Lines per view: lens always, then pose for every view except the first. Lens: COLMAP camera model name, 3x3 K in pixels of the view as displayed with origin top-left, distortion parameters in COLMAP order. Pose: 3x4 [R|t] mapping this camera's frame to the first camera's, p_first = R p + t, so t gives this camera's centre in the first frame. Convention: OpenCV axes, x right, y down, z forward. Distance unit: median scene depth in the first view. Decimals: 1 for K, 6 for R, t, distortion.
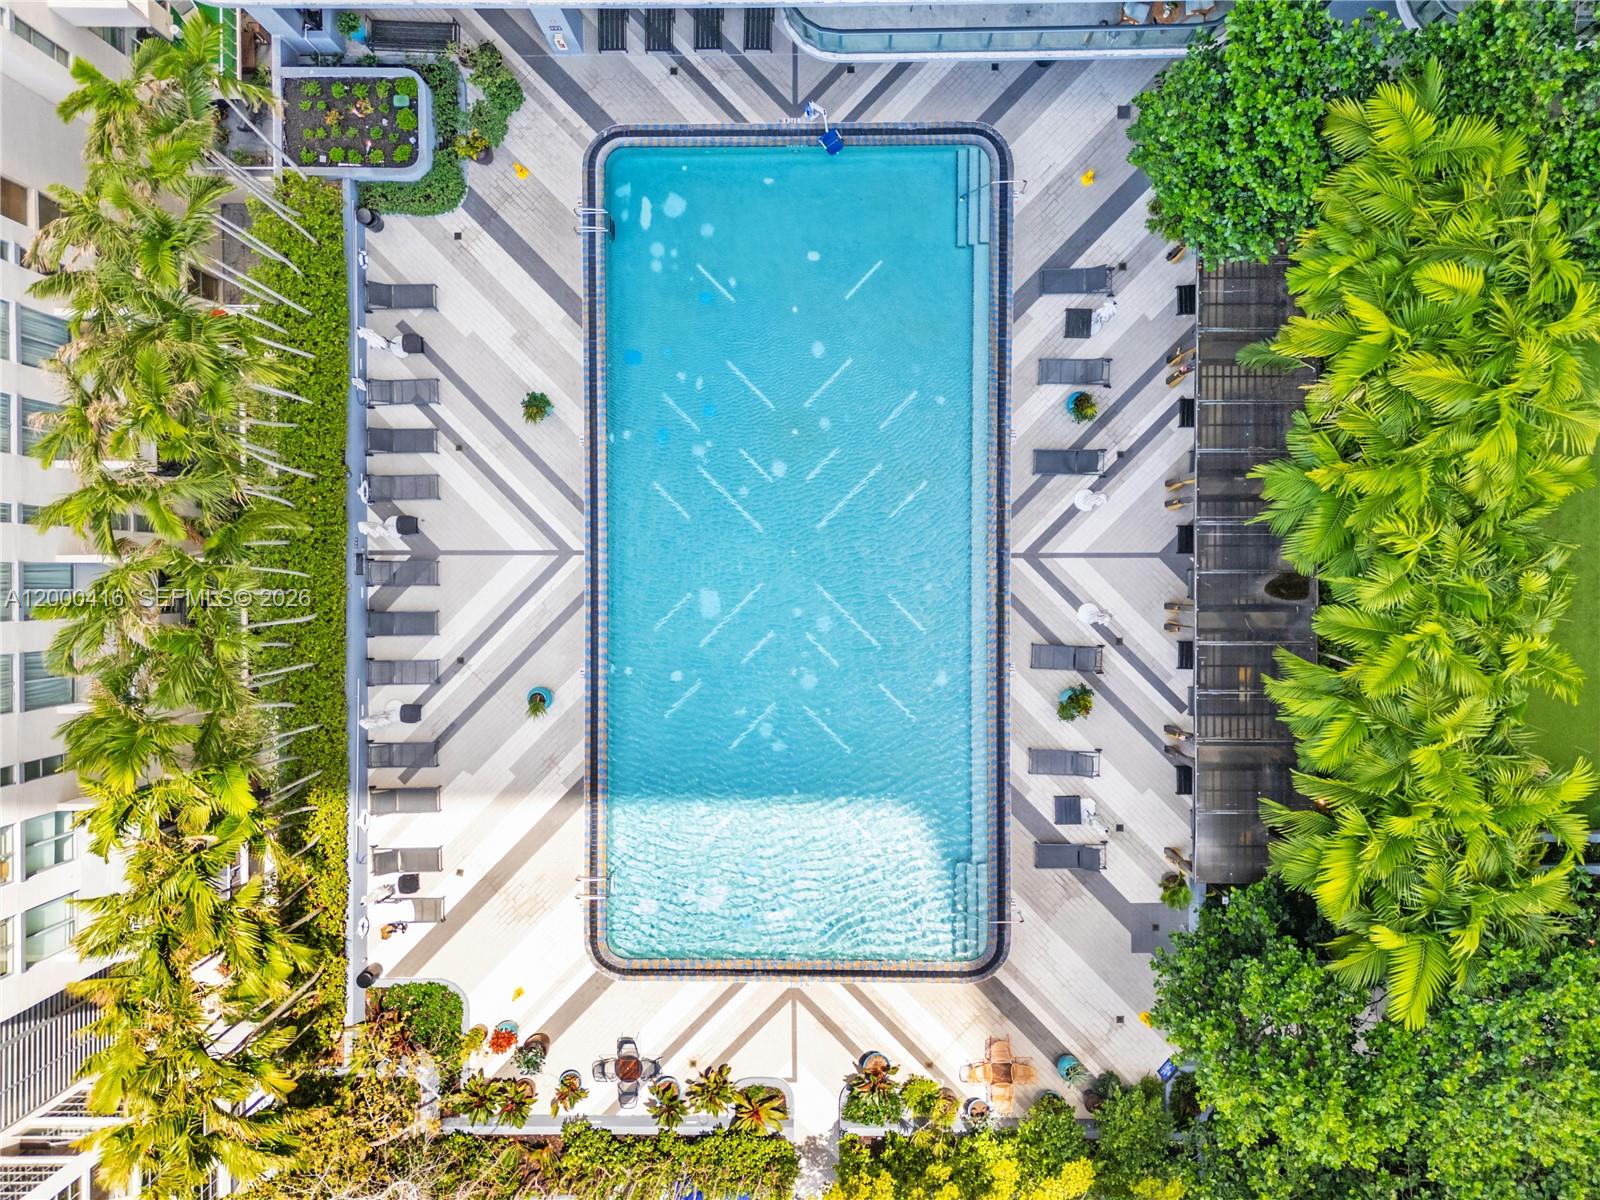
lens RADIAL K [[1166.9, 0, 803.8], [0, 1166.9, 602.1], [0, 0, 1]] dist [0.081797, -0.081528]
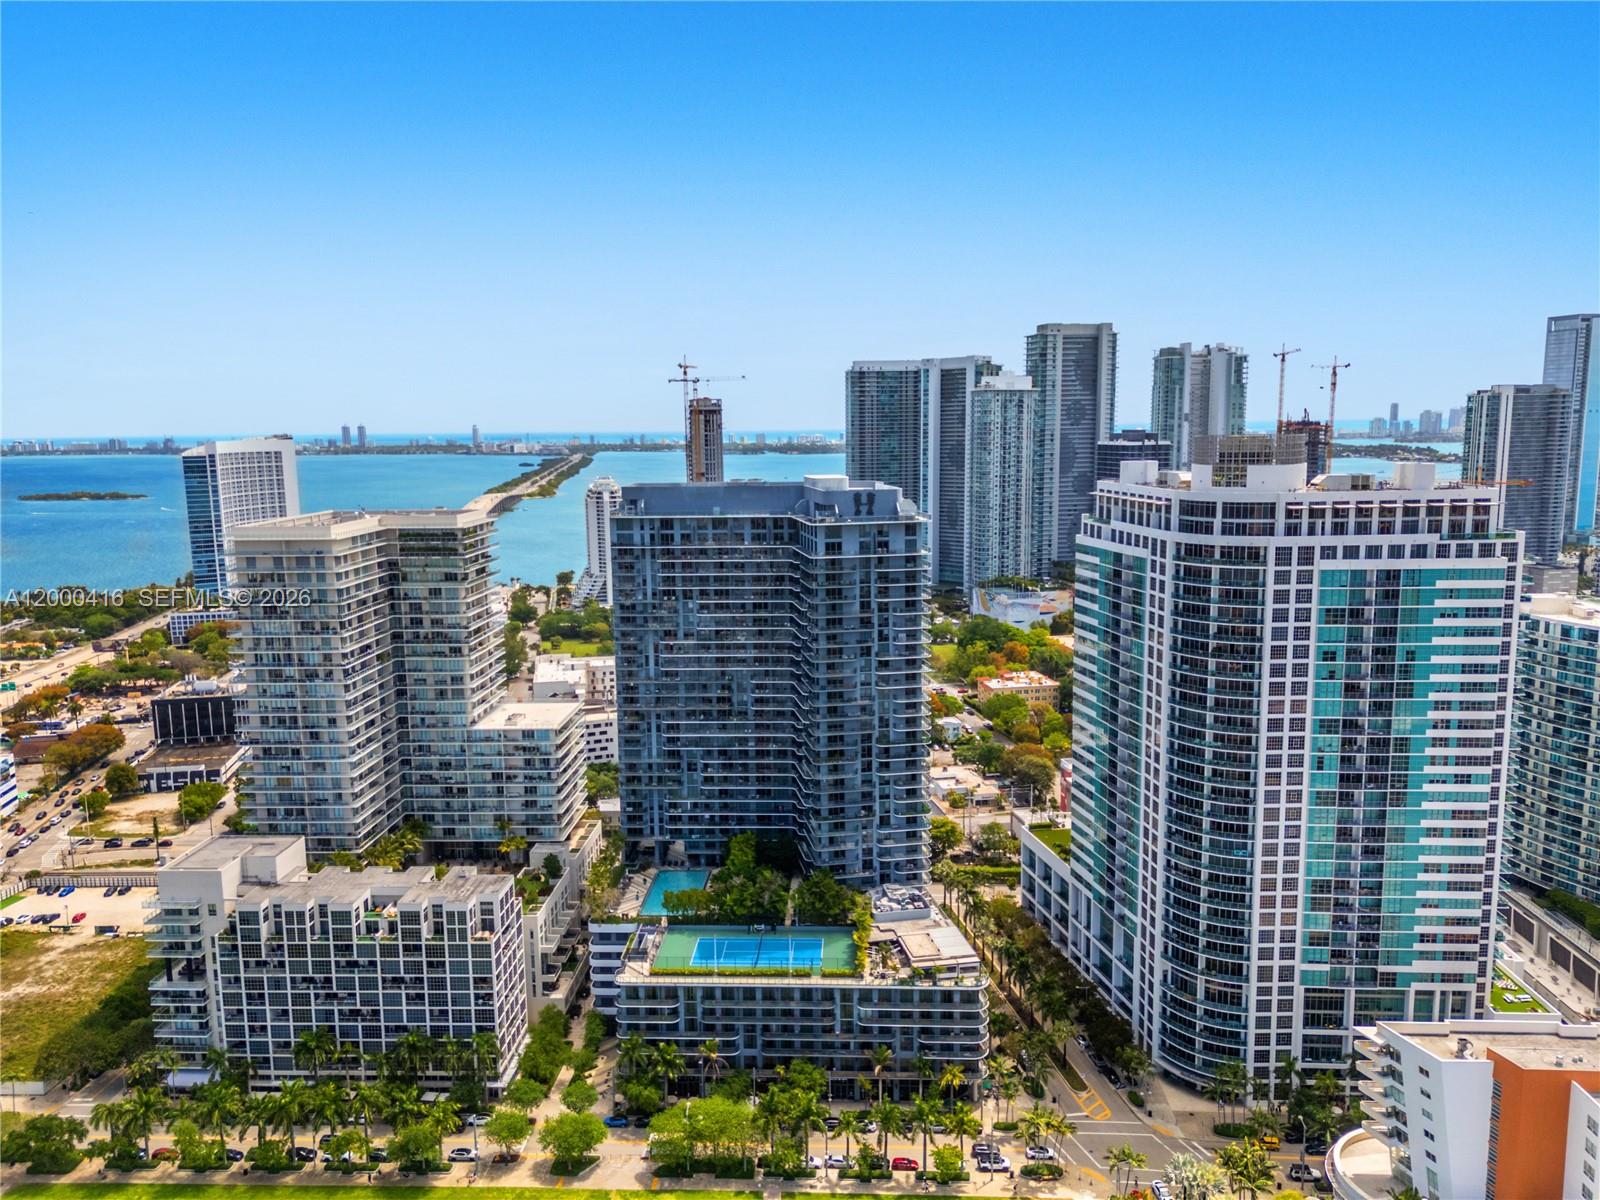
lens RADIAL K [[1166.9, 0, 803.8], [0, 1166.9, 602.1], [0, 0, 1]] dist [0.081797, -0.081528]
pose [[0.998679, 0.012430, -0.049852, 1.134855], [-0.051120, 0.143273, -0.988362, 6.904417], [-0.005143, 0.989605, 0.143720, -1.846534]]
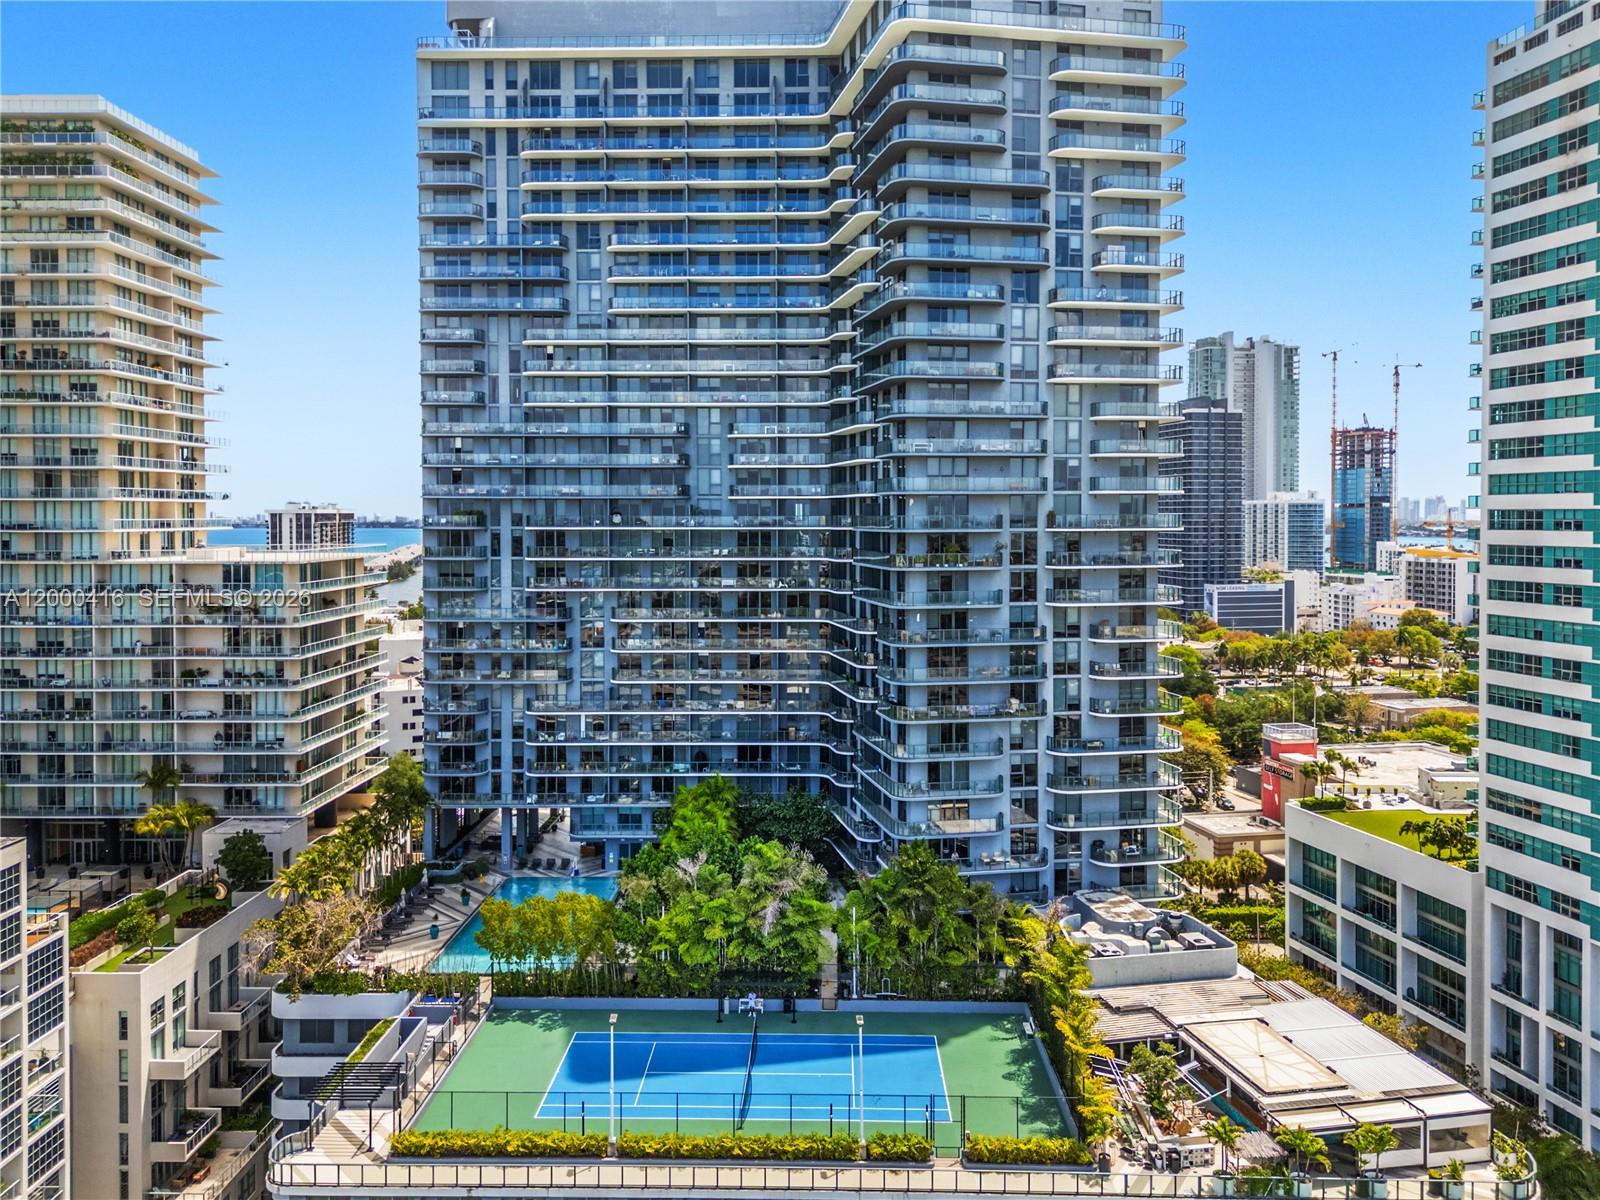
lens RADIAL K [[1194.8, 0, 796.8], [0, 1194.8, 536.2], [0, 0, 1]] dist [0.083302, -0.083850]
pose [[0.999501, 0.018058, -0.025927, 0.710552], [-0.026106, 0.009741, -0.999612, 2.974276], [-0.017798, 0.999789, 0.010207, -0.006691]]
